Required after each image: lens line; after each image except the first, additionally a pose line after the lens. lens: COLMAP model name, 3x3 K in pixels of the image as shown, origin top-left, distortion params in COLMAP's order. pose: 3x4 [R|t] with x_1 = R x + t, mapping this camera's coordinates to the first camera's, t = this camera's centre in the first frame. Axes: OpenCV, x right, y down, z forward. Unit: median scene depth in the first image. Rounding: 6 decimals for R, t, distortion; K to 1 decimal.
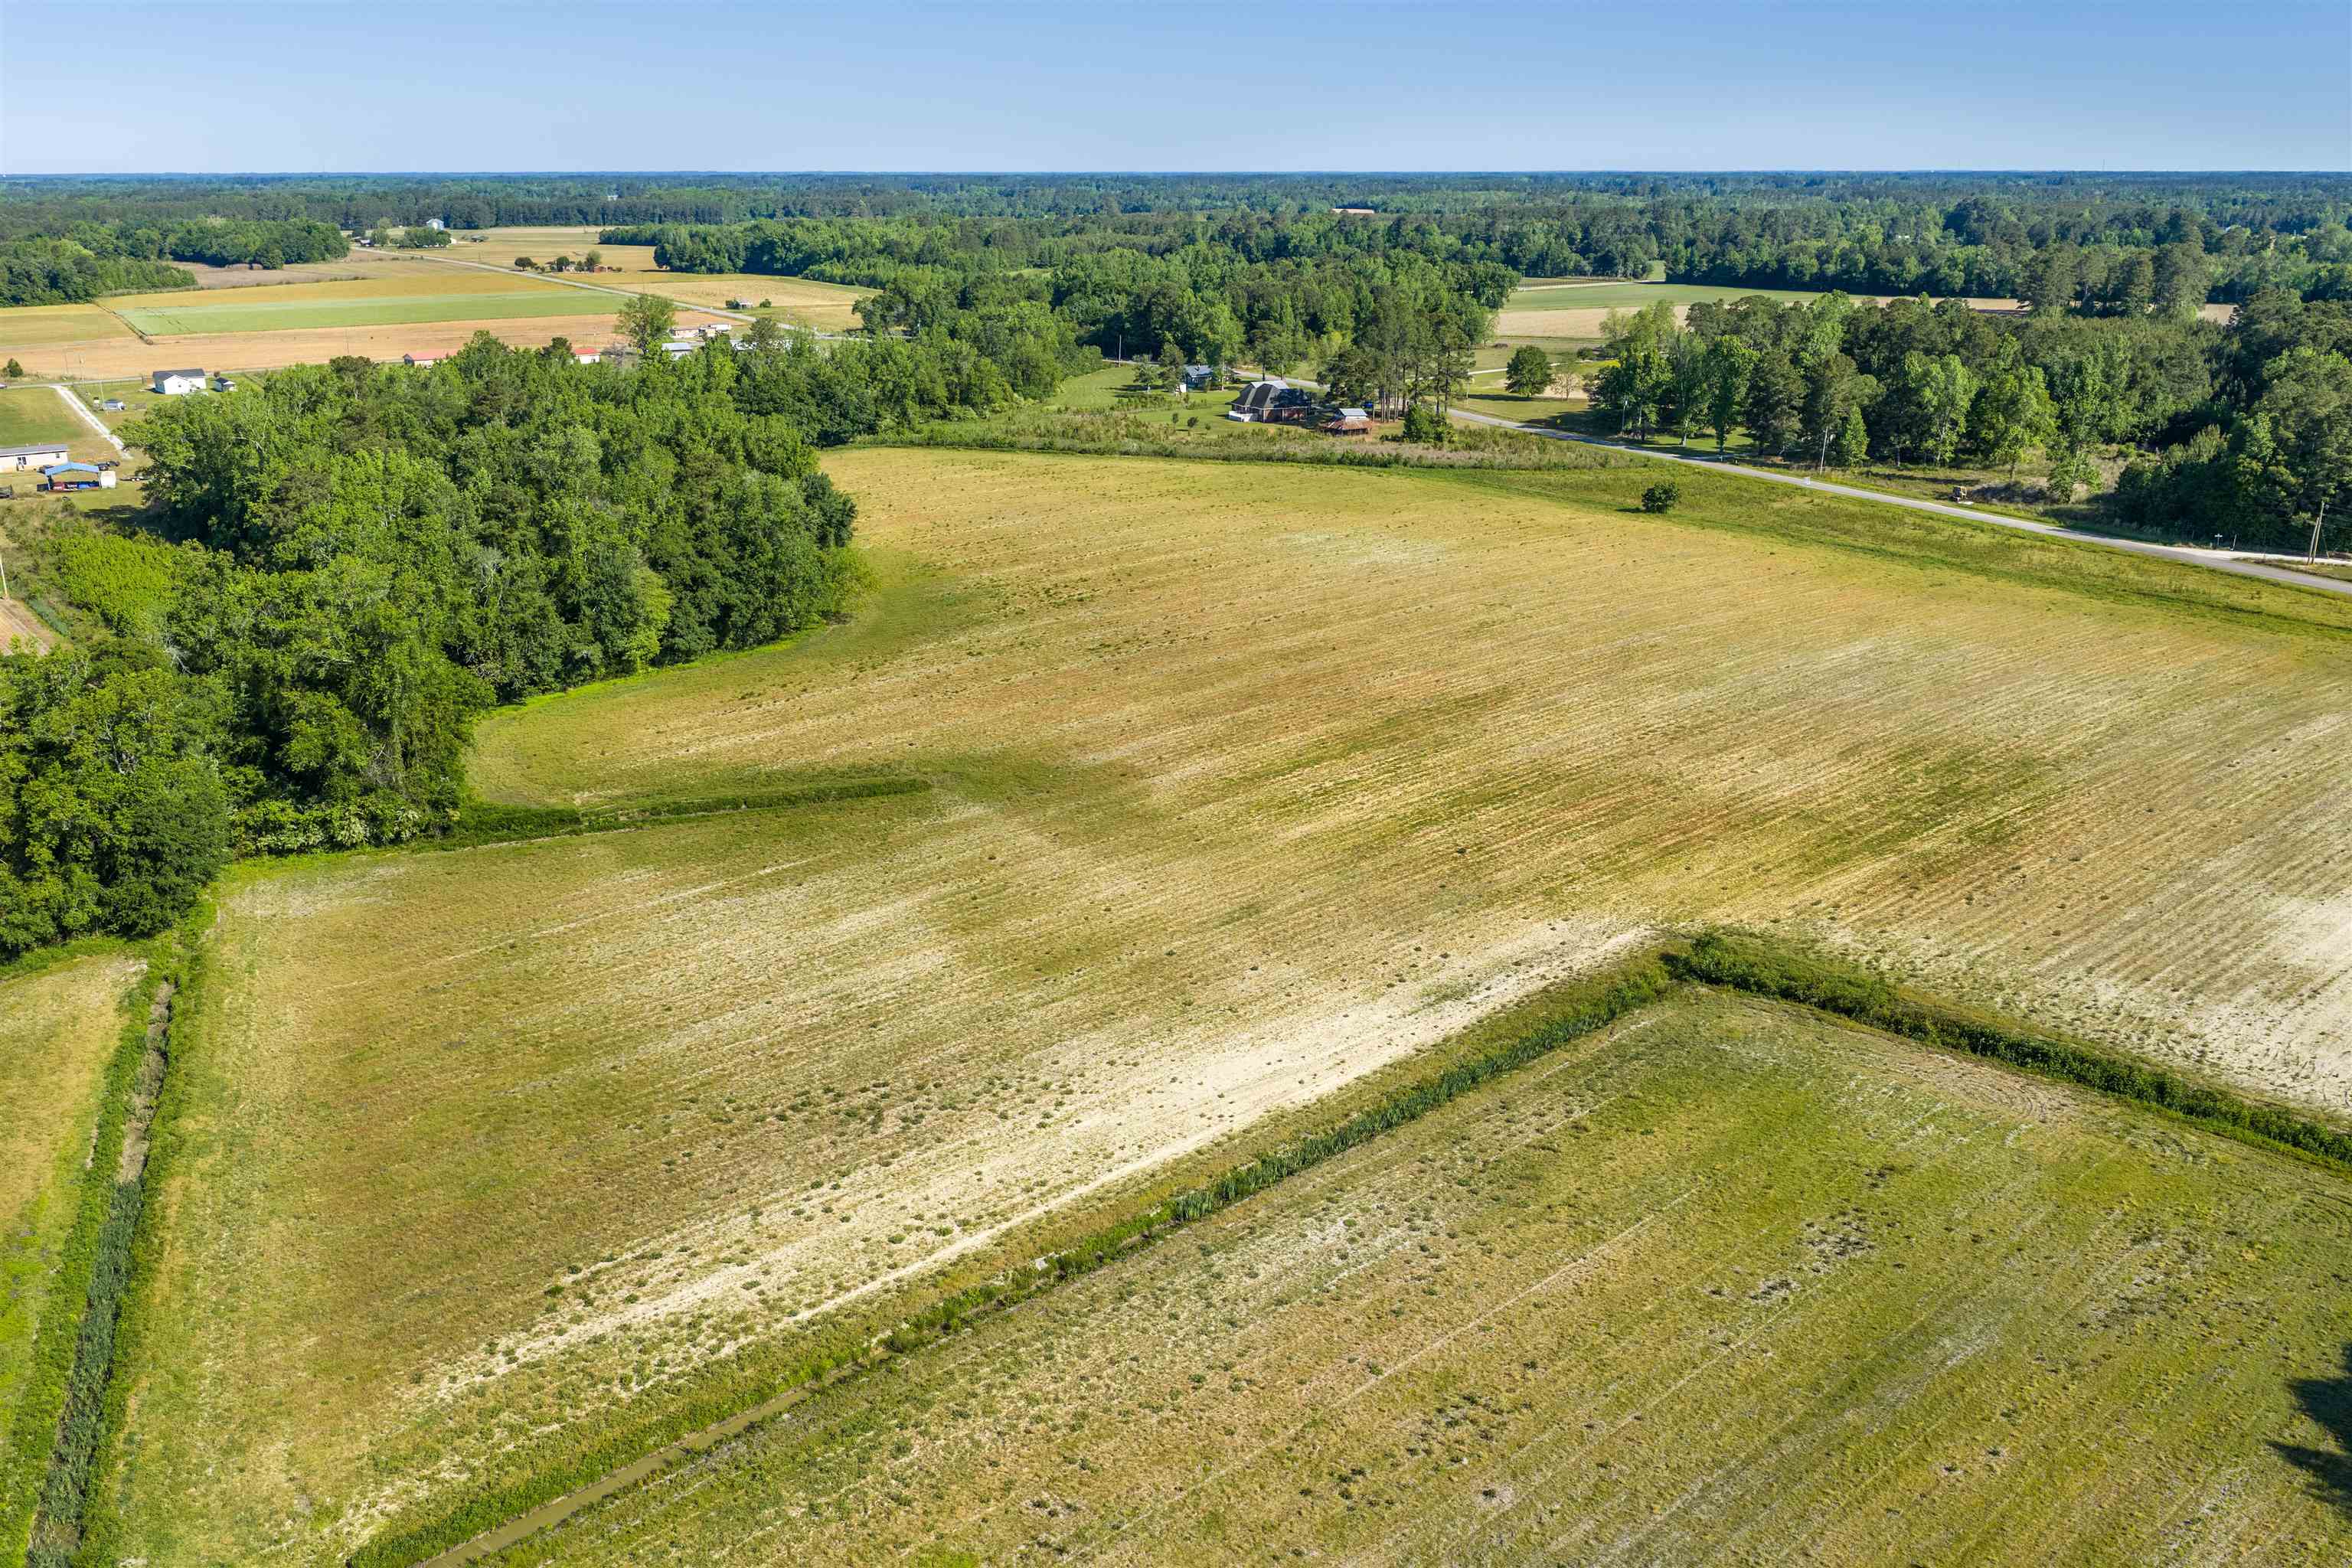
lens RADIAL K [[1943.9, 0, 1173.2], [0, 1943.9, 778.5], [0, 0, 1]] dist [0.019242, -0.037768]
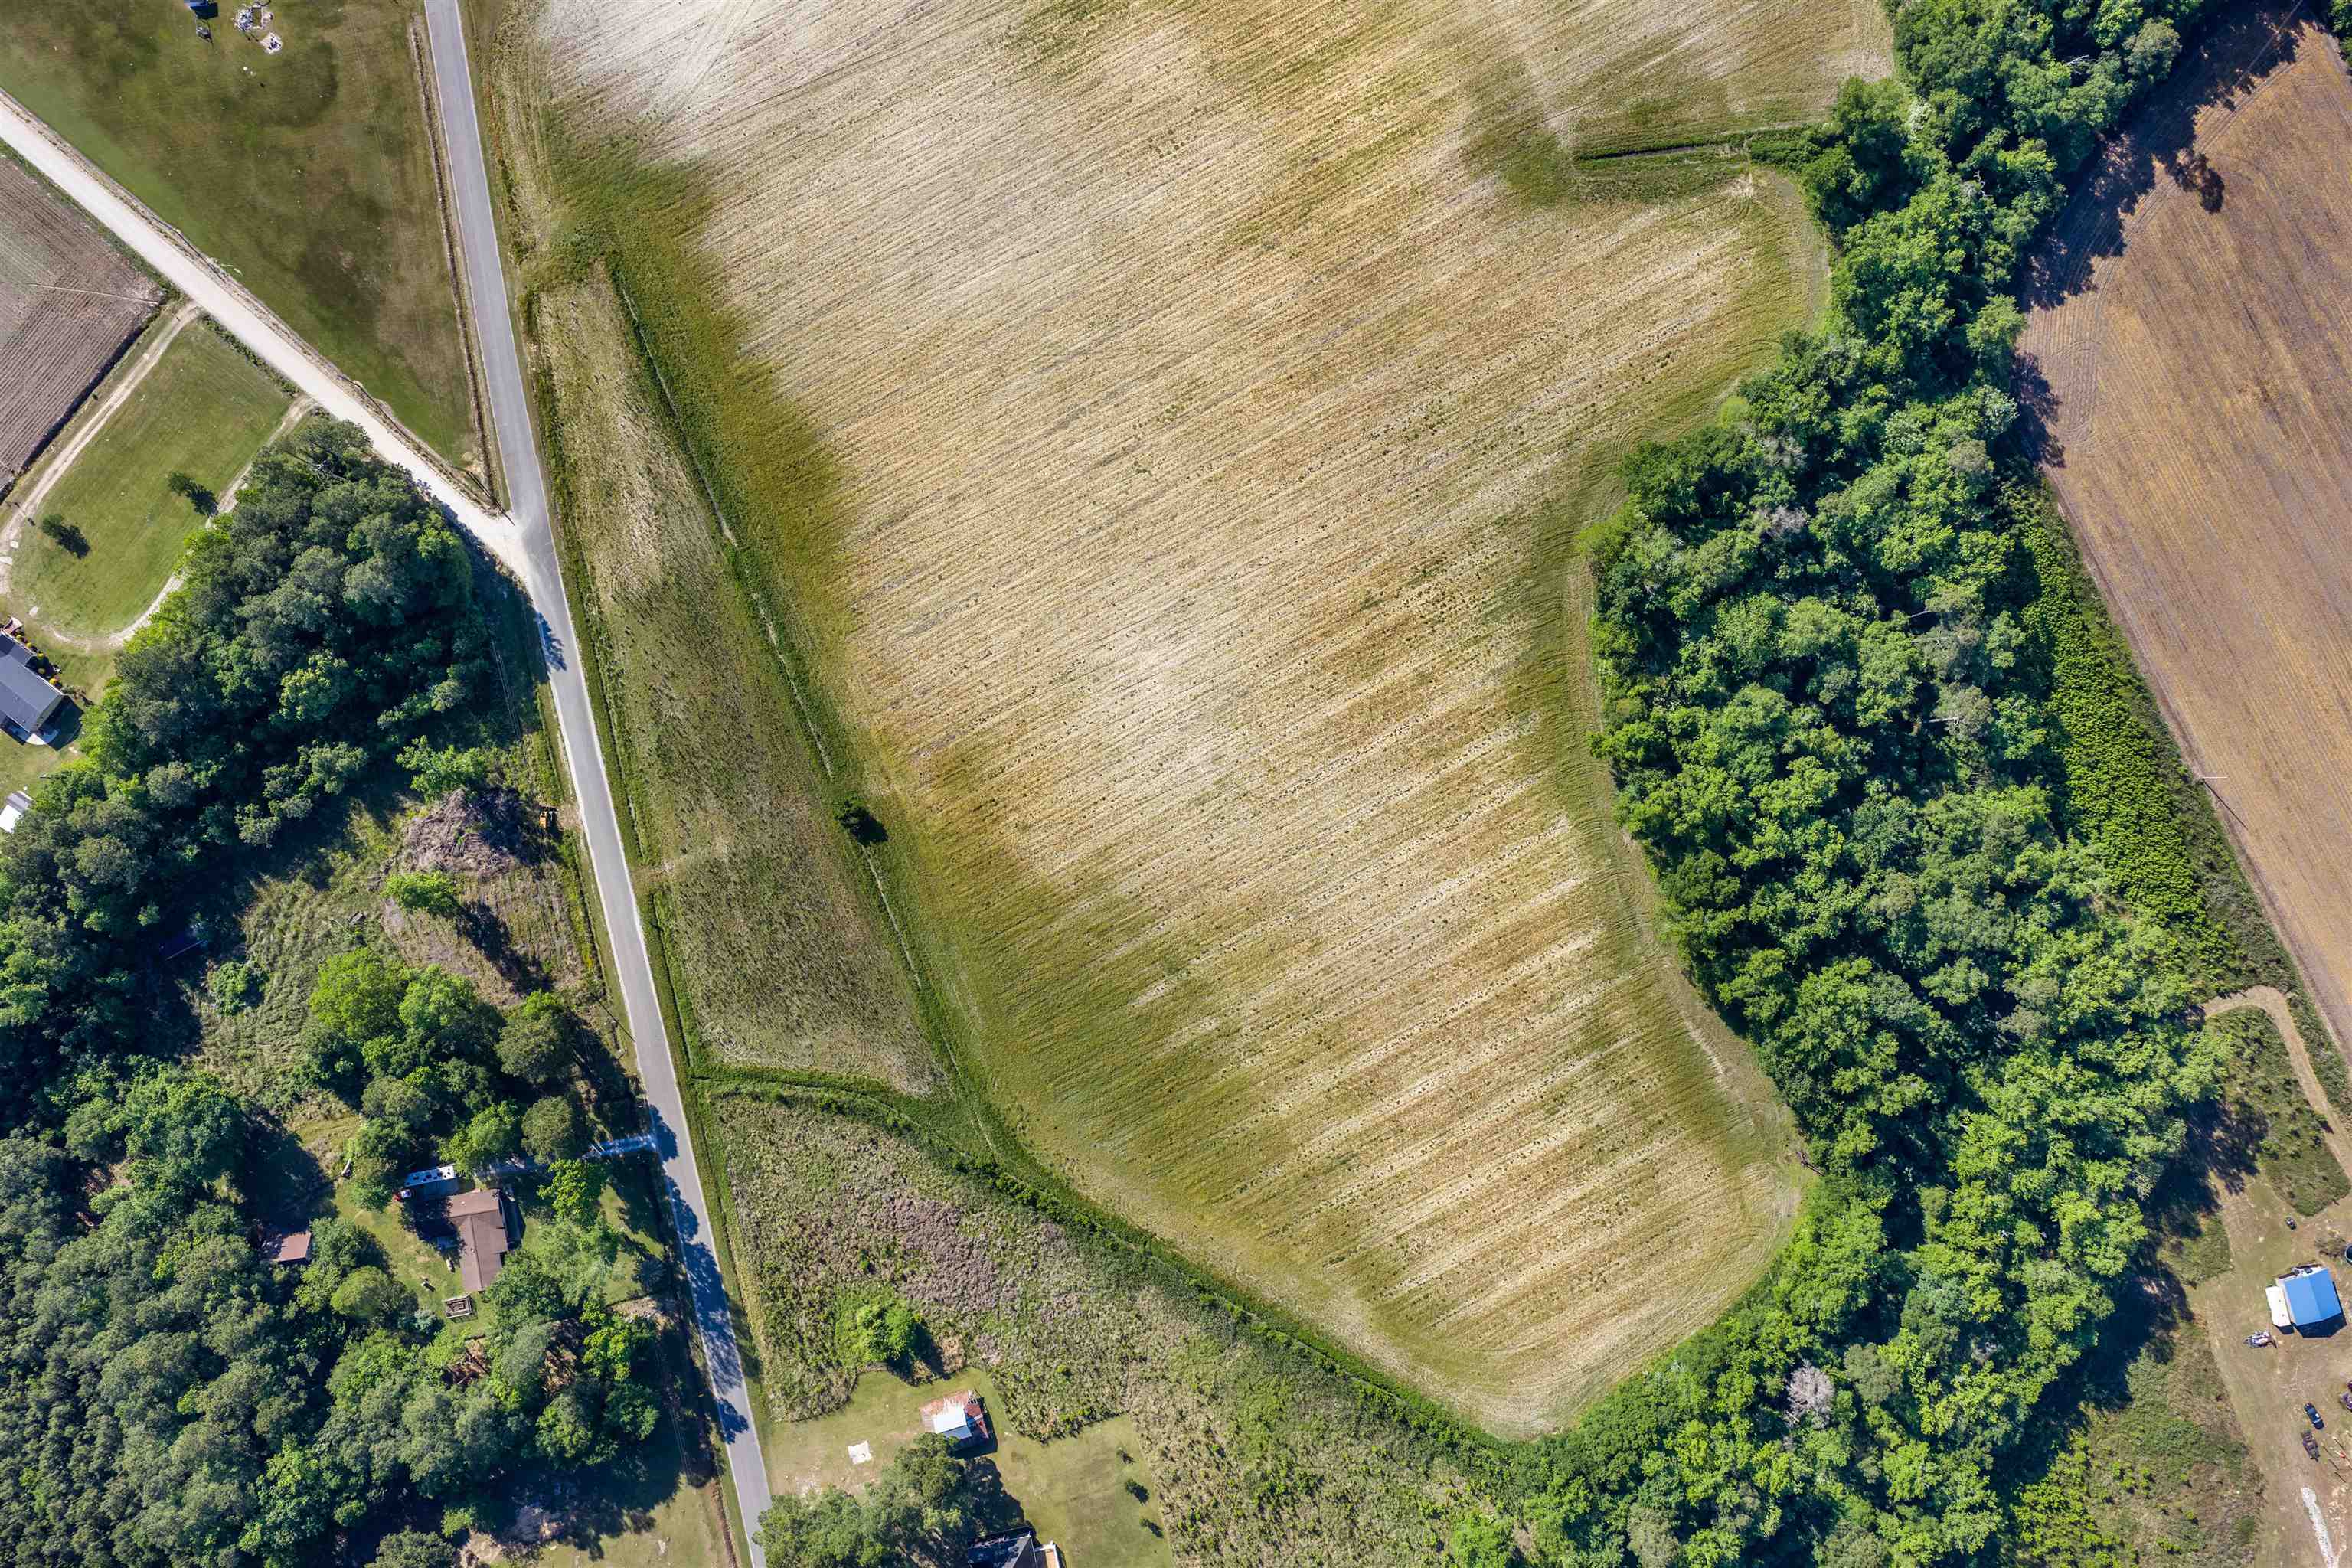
lens RADIAL K [[1943.9, 0, 1181.2], [0, 1943.9, 786.8], [0, 0, 1]] dist [0.019242, -0.037768]
pose [[-0.976375, -0.215721, 0.012513, 0.110830], [0.078536, -0.300322, 0.950599, -2.341444], [-0.201306, 0.929124, 0.310169, 1.204547]]
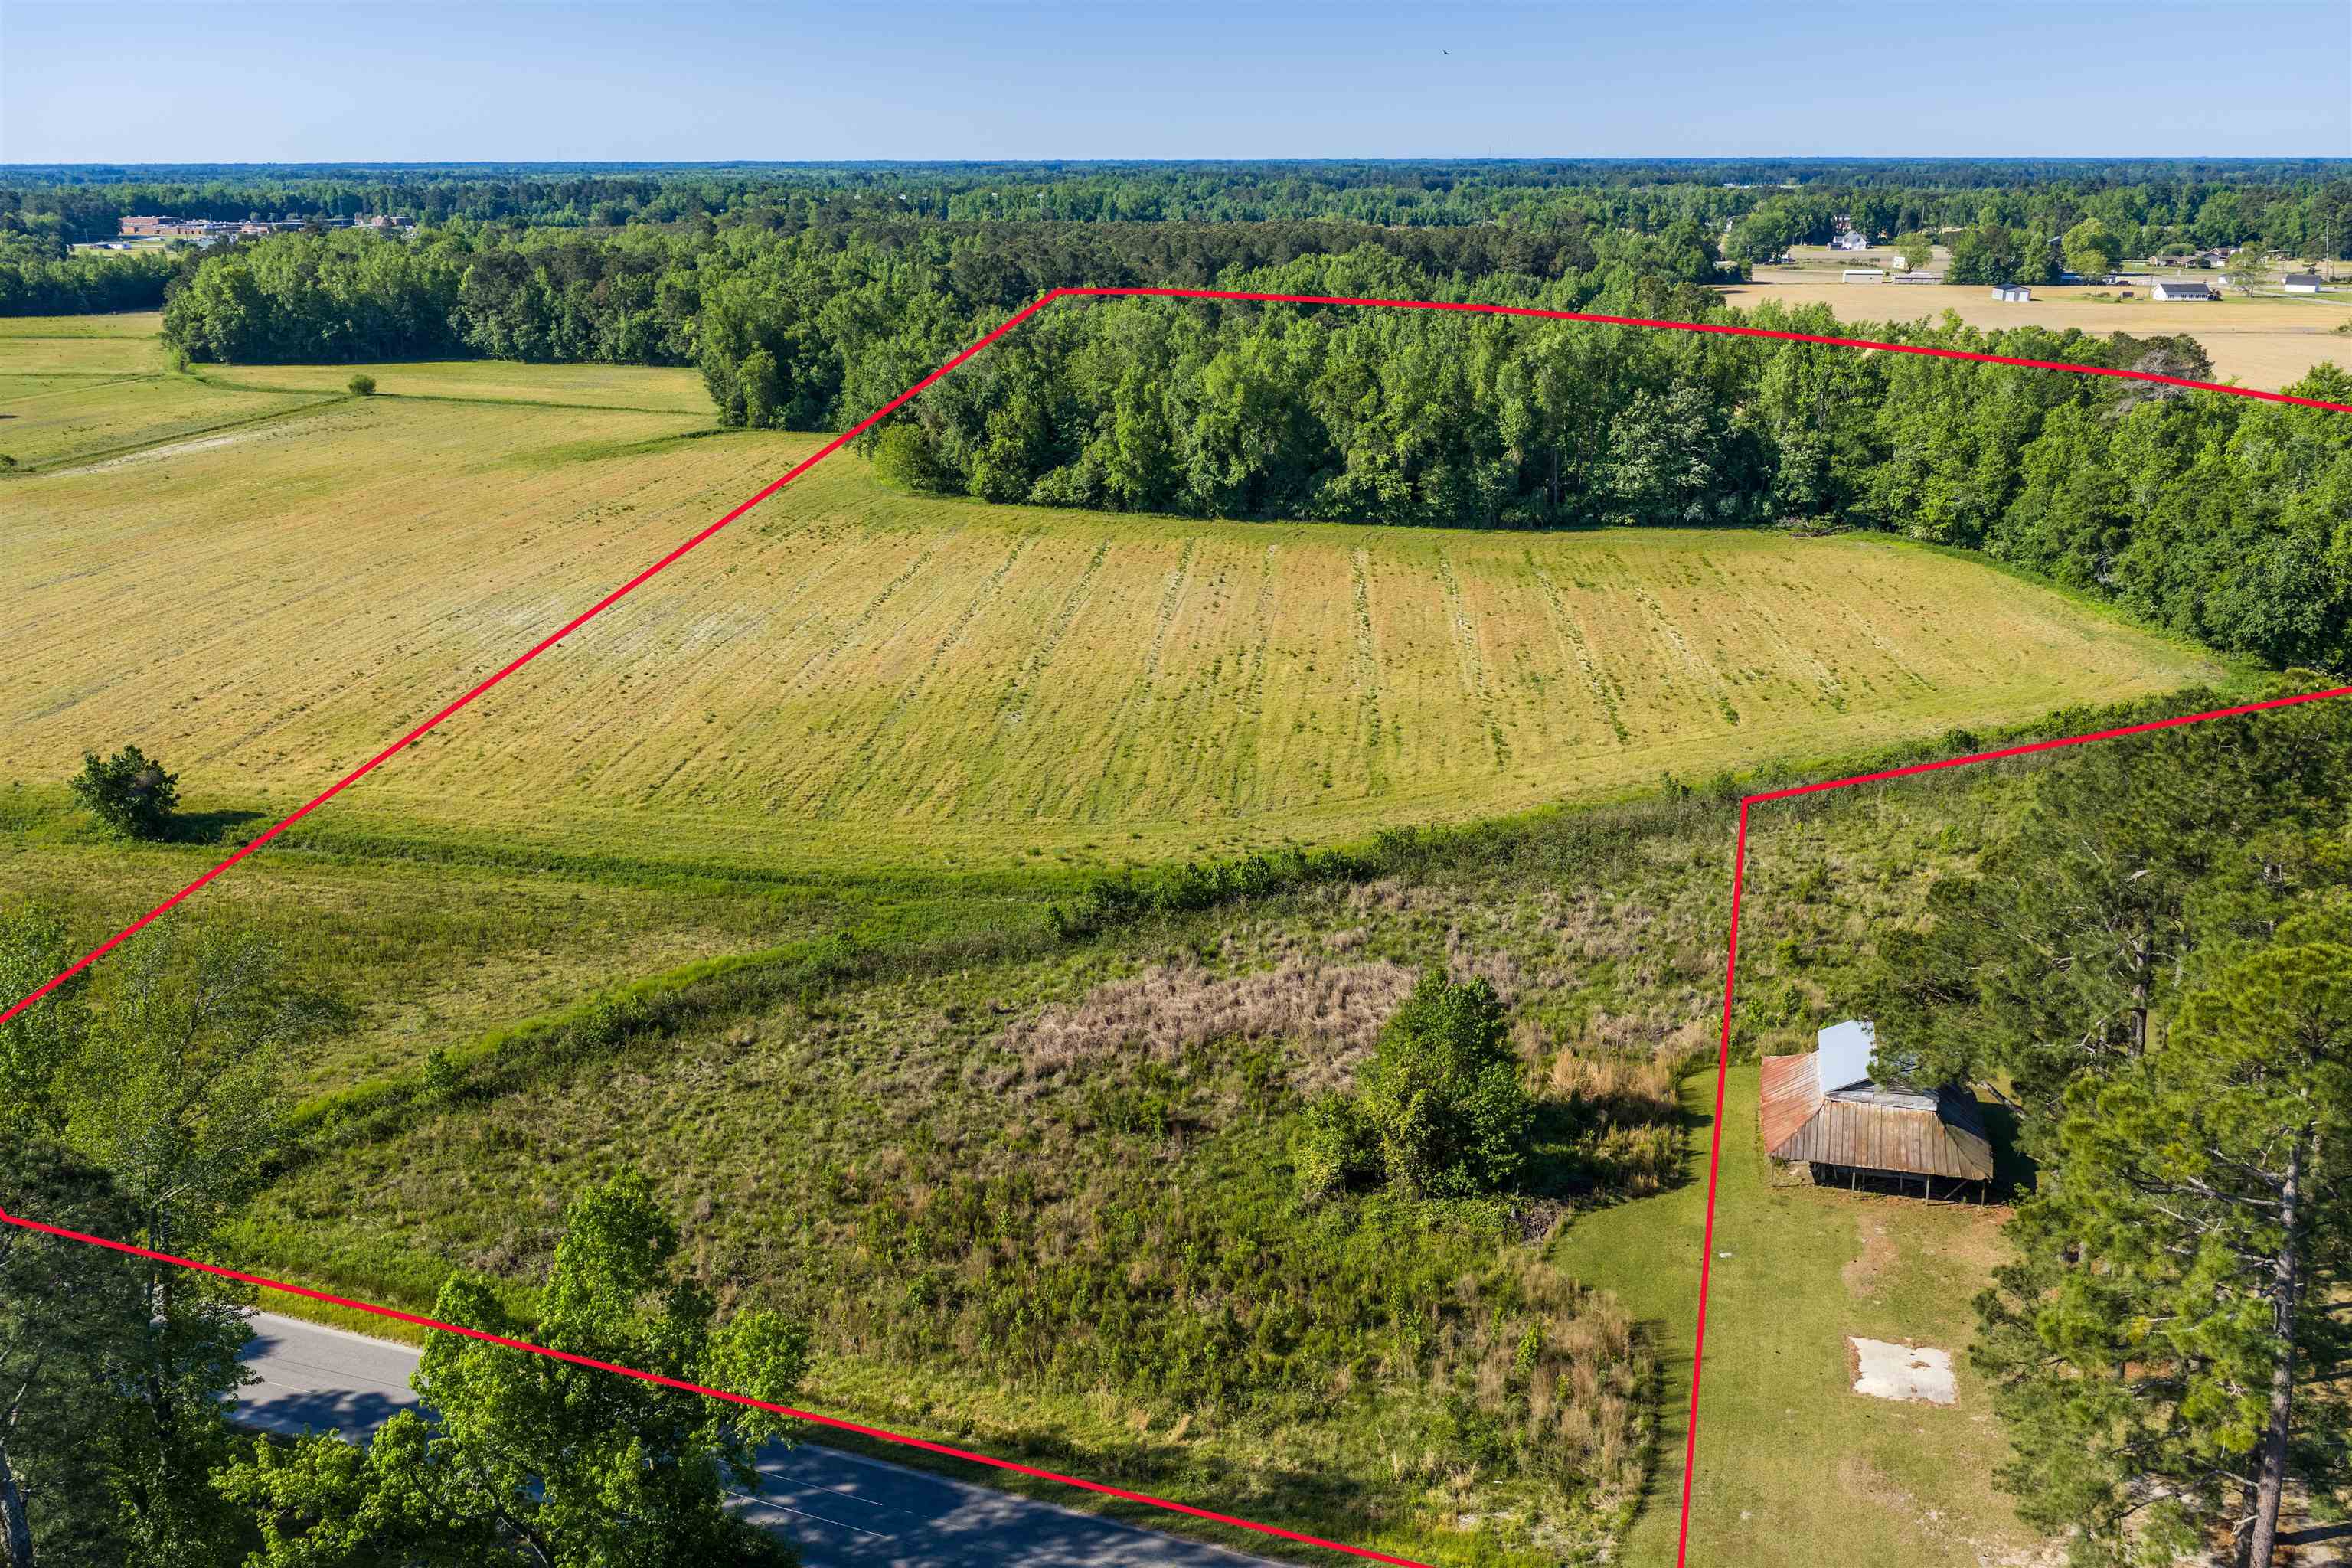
lens RADIAL K [[1943.9, 0, 1179.3], [0, 1943.9, 786.3], [0, 0, 1]] dist [0.019242, -0.037768]
pose [[-0.715908, 0.224088, -0.661257, 0.720192], [-0.208523, 0.835245, 0.508806, -0.807125], [0.666329, 0.502145, -0.551231, 2.731854]]
